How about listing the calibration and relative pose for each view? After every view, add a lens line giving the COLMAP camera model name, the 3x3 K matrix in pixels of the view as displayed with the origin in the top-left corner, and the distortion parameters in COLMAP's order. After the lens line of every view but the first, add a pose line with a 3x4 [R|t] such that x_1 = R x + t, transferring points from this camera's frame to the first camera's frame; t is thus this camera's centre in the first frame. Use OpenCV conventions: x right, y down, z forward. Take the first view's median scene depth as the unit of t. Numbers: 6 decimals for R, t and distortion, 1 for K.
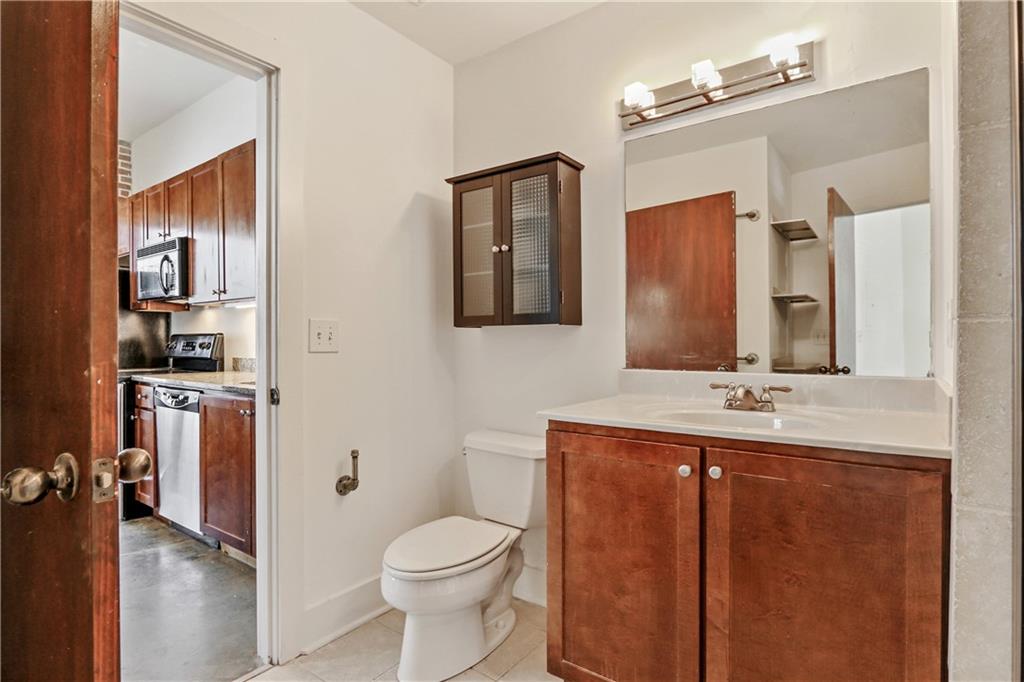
lens RADIAL K [[518.6, 0, 522.1], [0, 518.6, 340.3], [0, 0, 1]] dist [-0.003857, 0.001474]
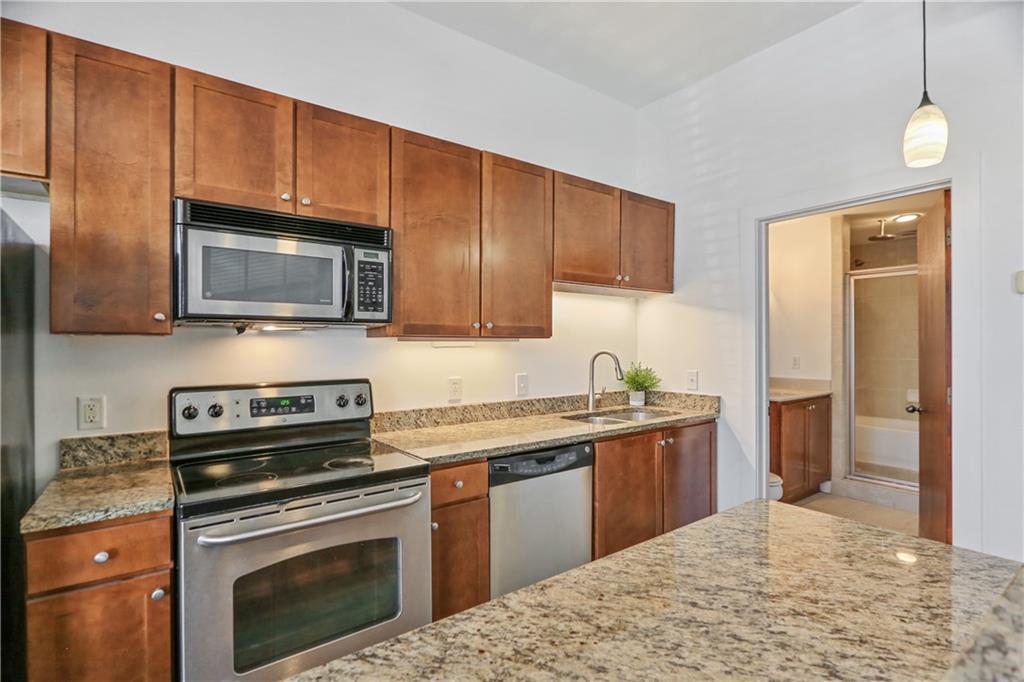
lens RADIAL K [[493.7, 0, 512.0], [0, 493.7, 341.0], [0, 0, 1]] dist [-0.011265, -0.000118]
pose [[0.299094, 0.003985, 0.954215, -1.128490], [-0.000832, 0.999992, -0.003916, -0.058601], [-0.954223, 0.000377, 0.299095, 0.651508]]
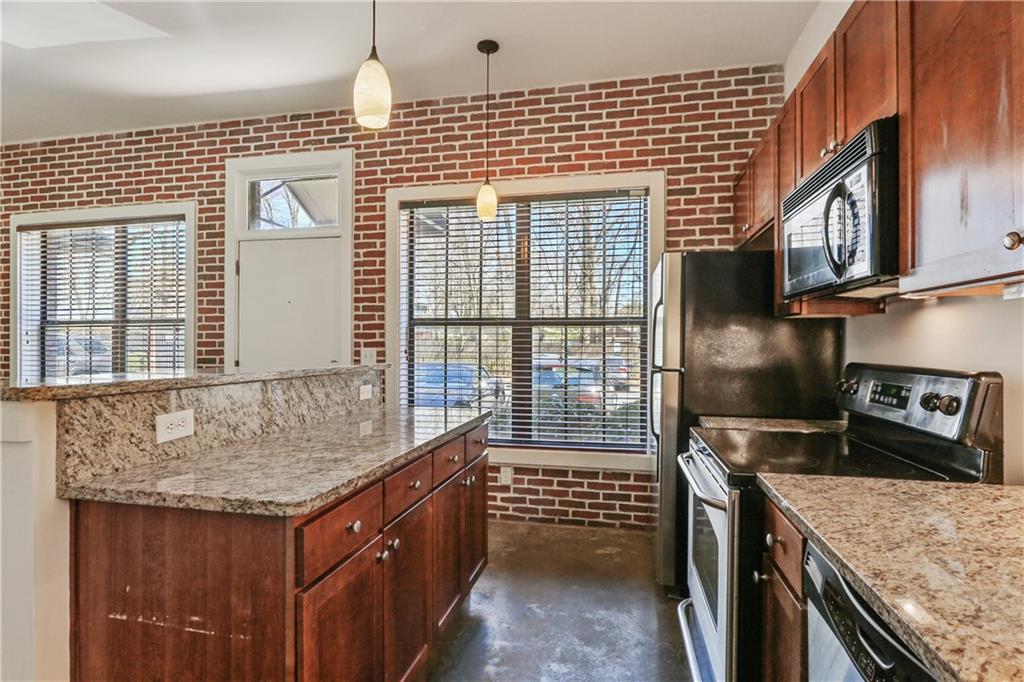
lens RADIAL K [[505.2, 0, 519.9], [0, 505.2, 345.0], [0, 0, 1]] dist [-0.004991, -0.000465]
pose [[0.405304, 0.002578, -0.914178, -0.405419], [0.001499, 0.999993, 0.003485, -0.033702], [0.914181, -0.002783, 0.405298, 0.579211]]
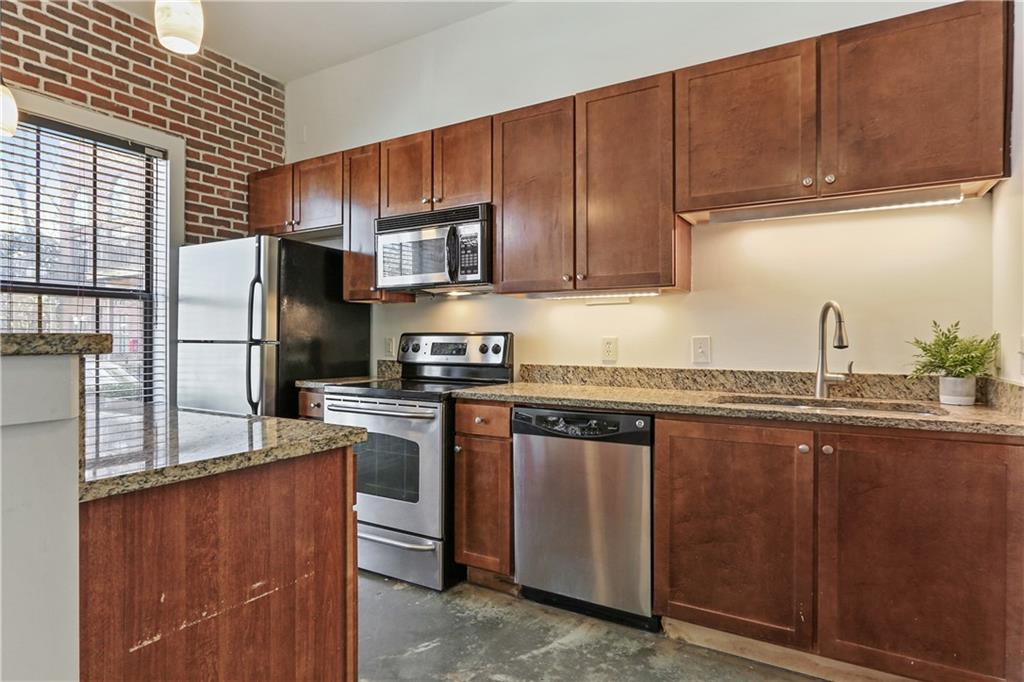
lens RADIAL K [[558.4, 0, 513.3], [0, 558.4, 336.2], [0, 0, 1]] dist [-0.011391, 0.000767]
pose [[0.996323, 0.002705, 0.085640, -0.653471], [-0.002543, 0.999995, -0.001994, -0.006246], [-0.085645, 0.001769, 0.996324, 0.188195]]
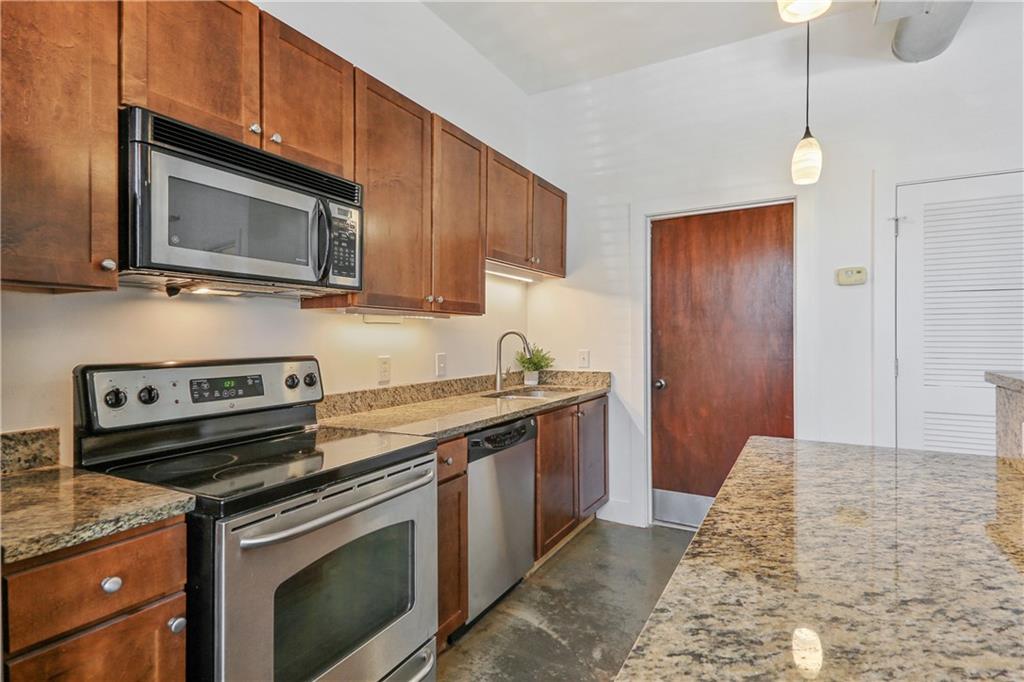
lens RADIAL K [[527.0, 0, 515.8], [0, 527.0, 334.1], [0, 0, 1]] dist [0.056998, -0.036004]
pose [[-0.123400, 0.004523, 0.992347, -1.187861], [-0.002584, 0.999985, -0.004880, -0.034730], [-0.992354, -0.003166, -0.123387, 0.863857]]
